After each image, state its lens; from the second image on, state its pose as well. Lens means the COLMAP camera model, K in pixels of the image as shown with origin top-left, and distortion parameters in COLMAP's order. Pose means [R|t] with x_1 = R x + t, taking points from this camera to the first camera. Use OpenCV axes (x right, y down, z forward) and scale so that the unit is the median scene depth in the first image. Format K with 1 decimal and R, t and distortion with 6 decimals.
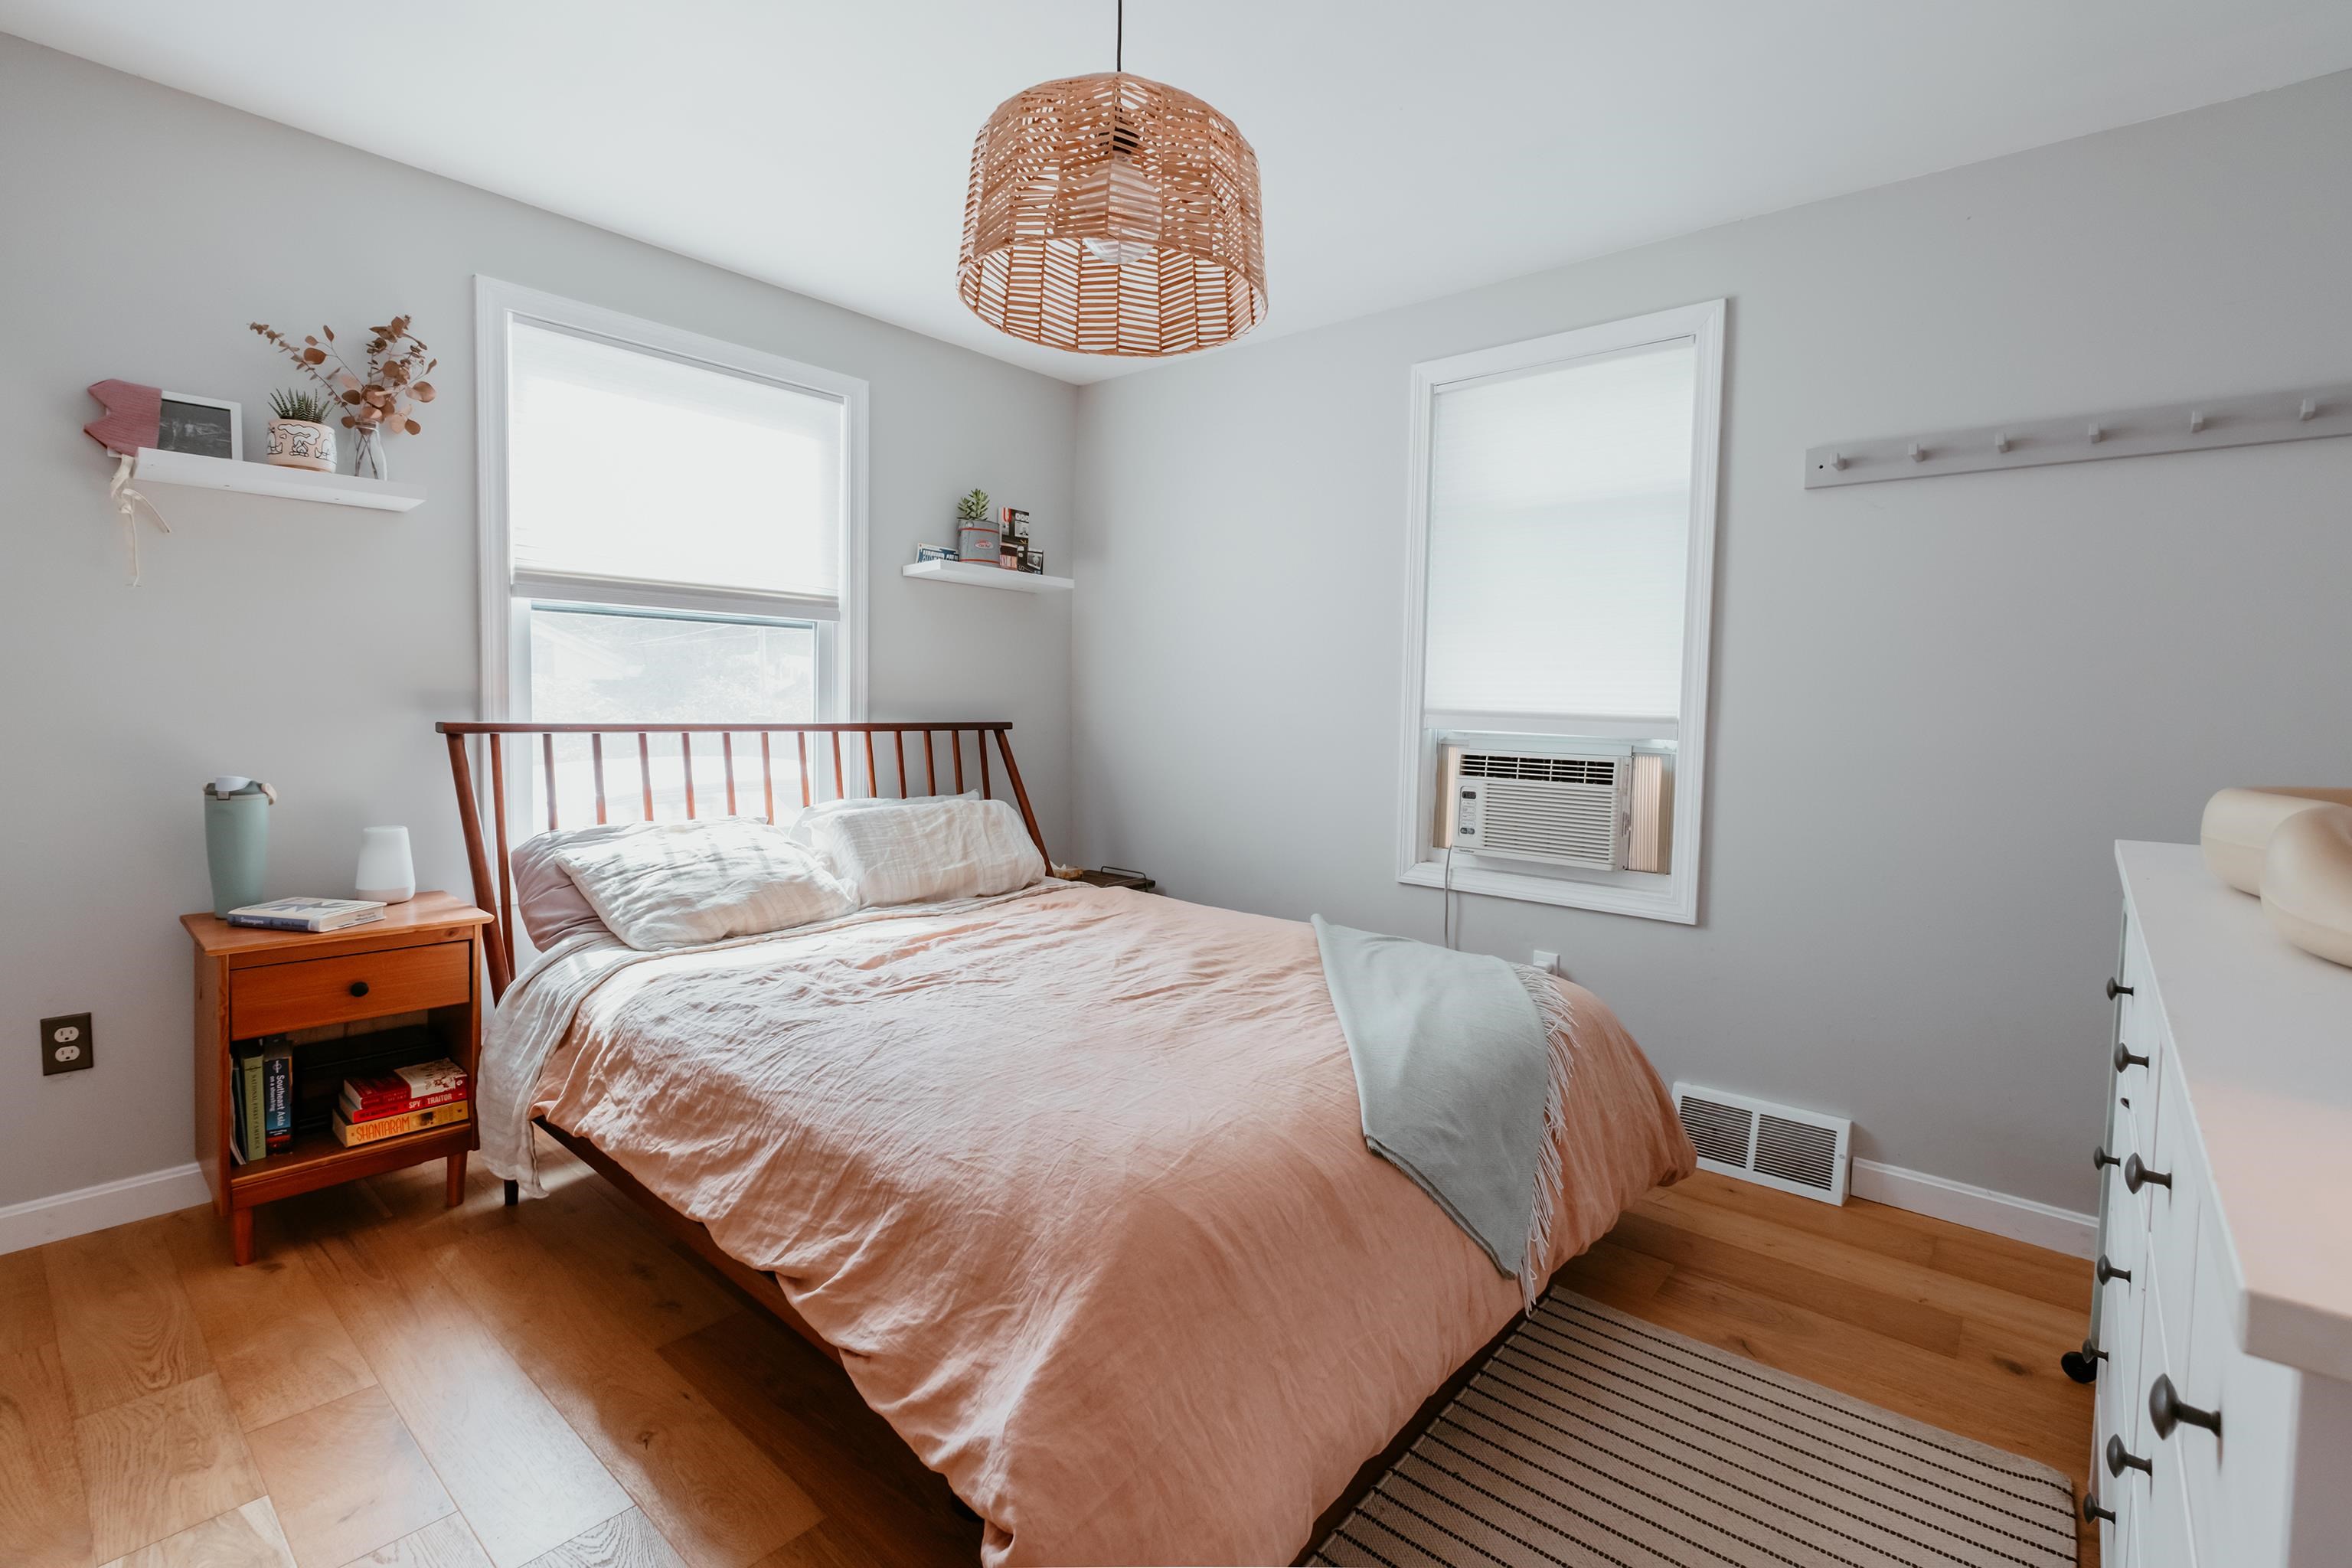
lens RADIAL K [[1055.8, 0, 1163.7], [0, 1055.8, 748.2], [0, 0, 1]] dist [-0.001127, -0.008004]
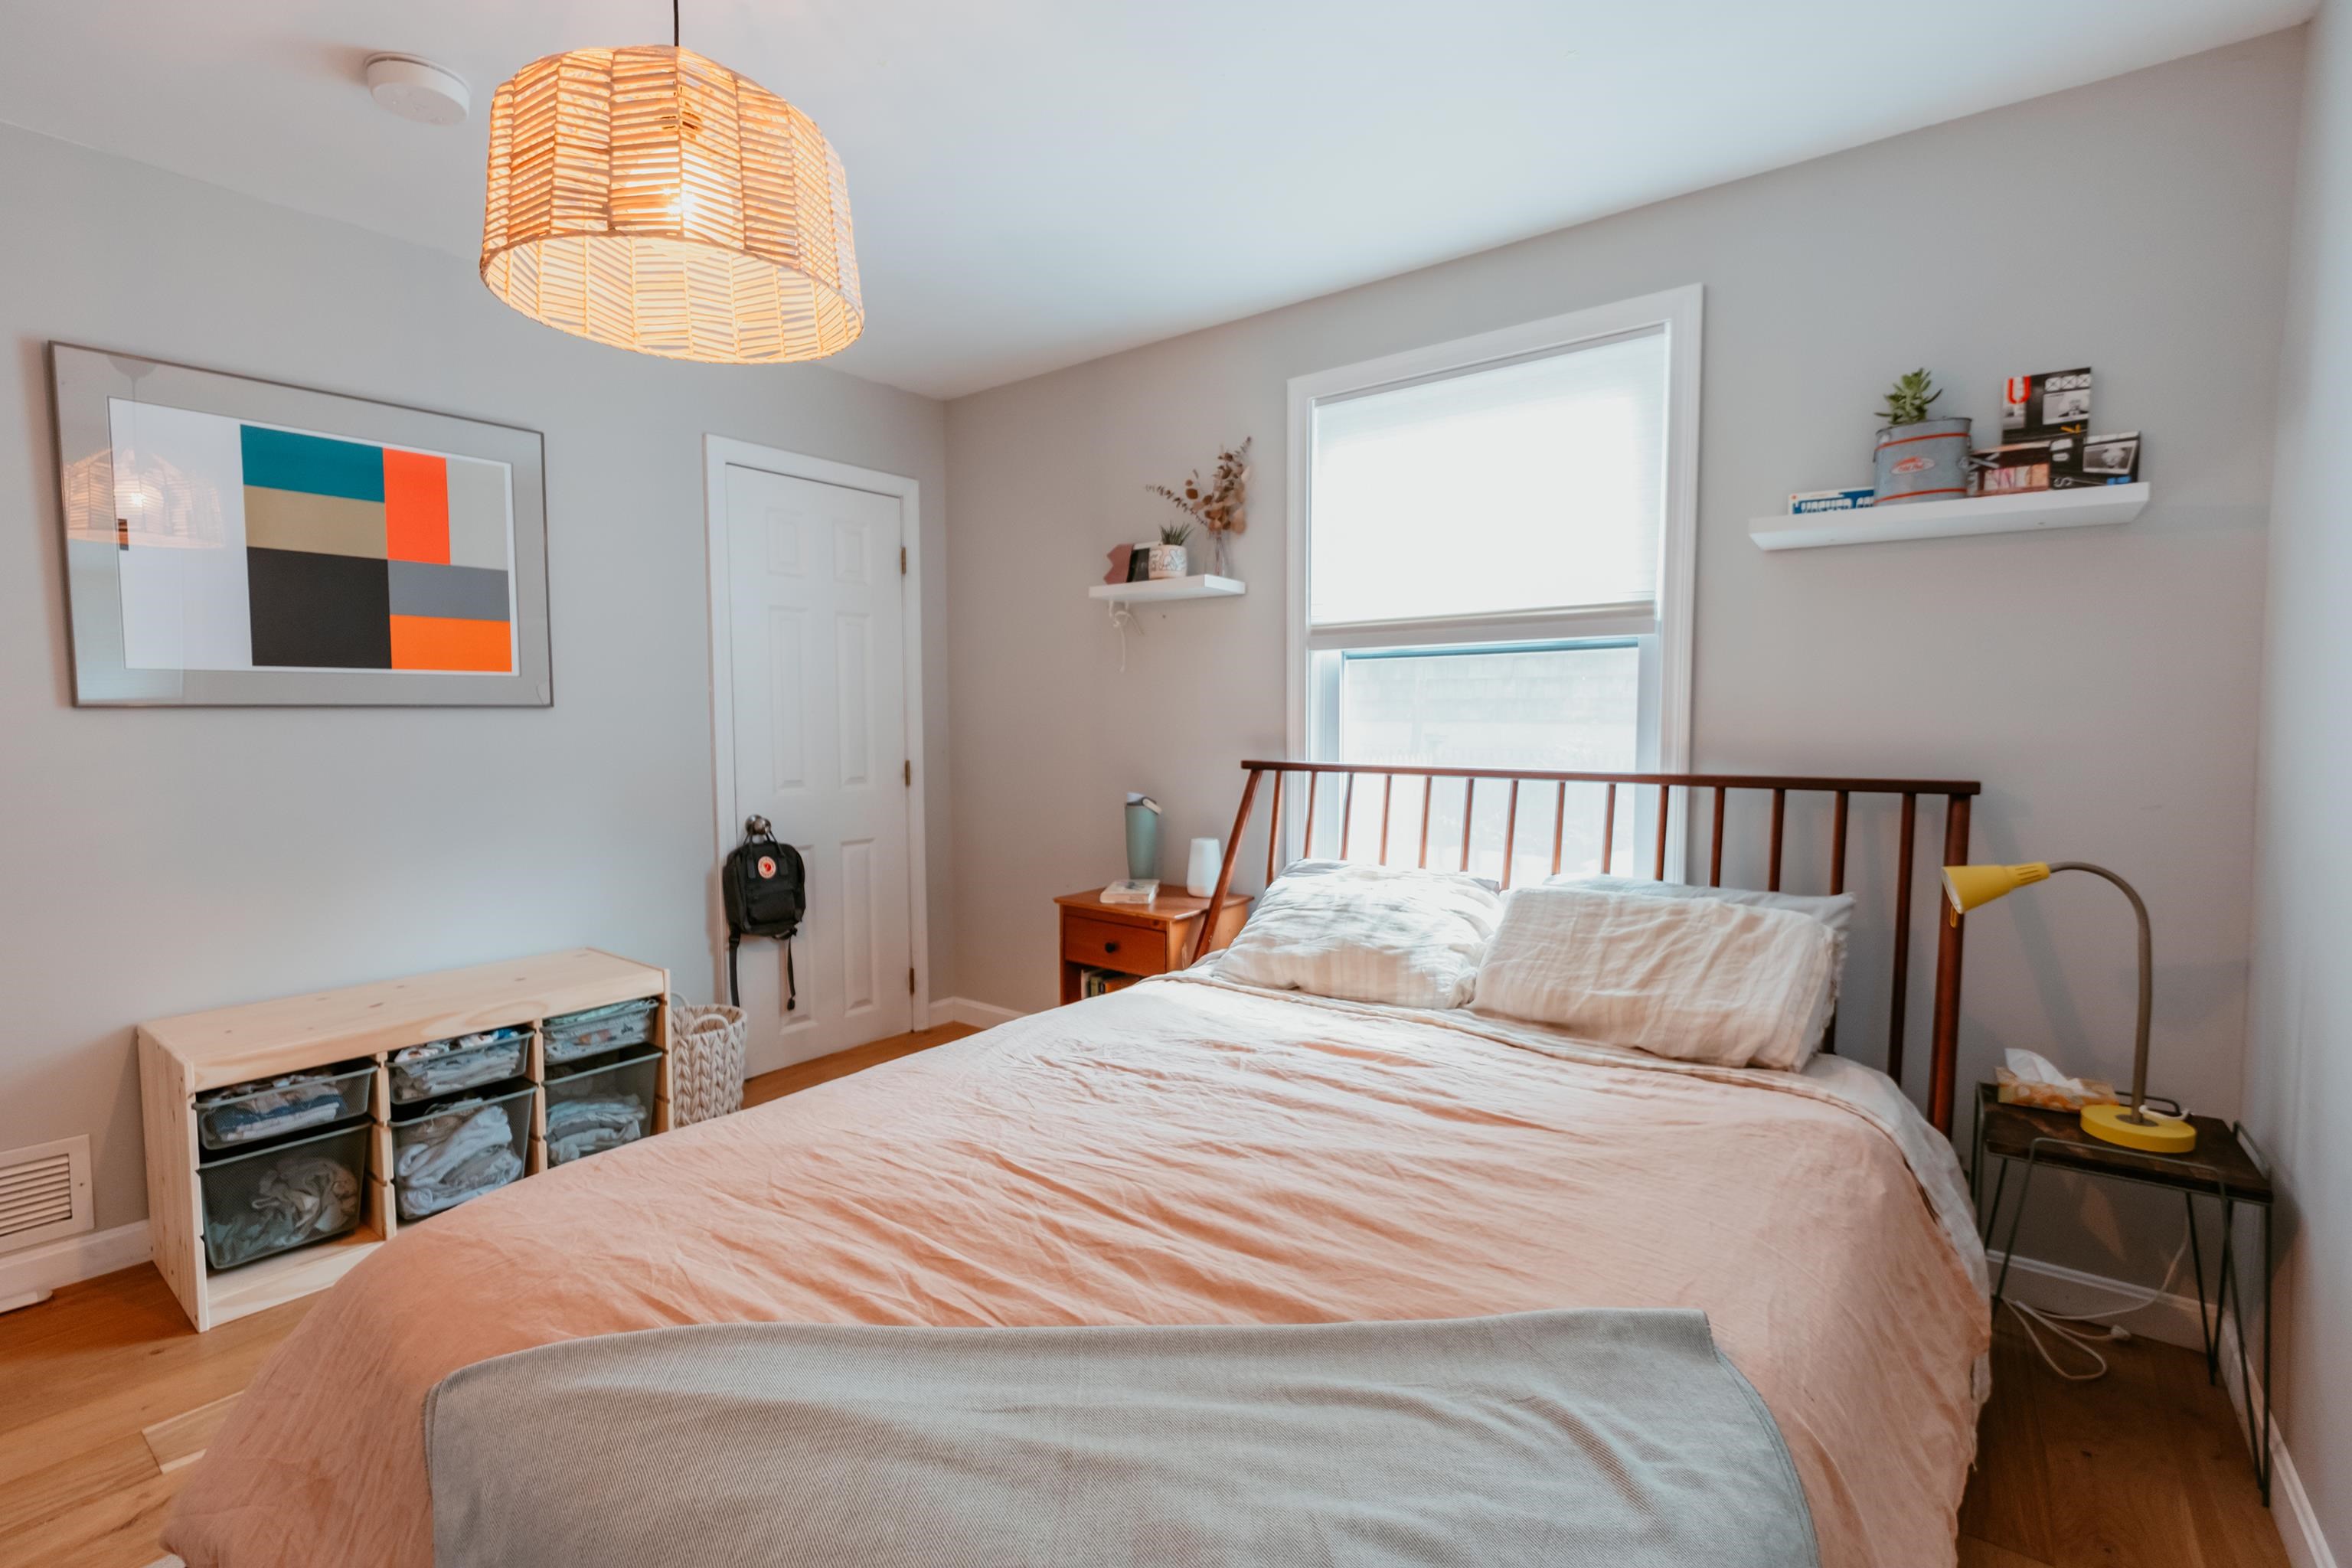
lens RADIAL K [[1042.3, 0, 1176.0], [0, 1042.3, 784.0], [0, 0, 1]] dist [-0.026262, -0.000115]
pose [[0.056052, 0.028842, -0.998011, 0.402242], [-0.050539, 0.998383, 0.026015, -0.019054], [0.997148, 0.048980, 0.057419, 0.656242]]
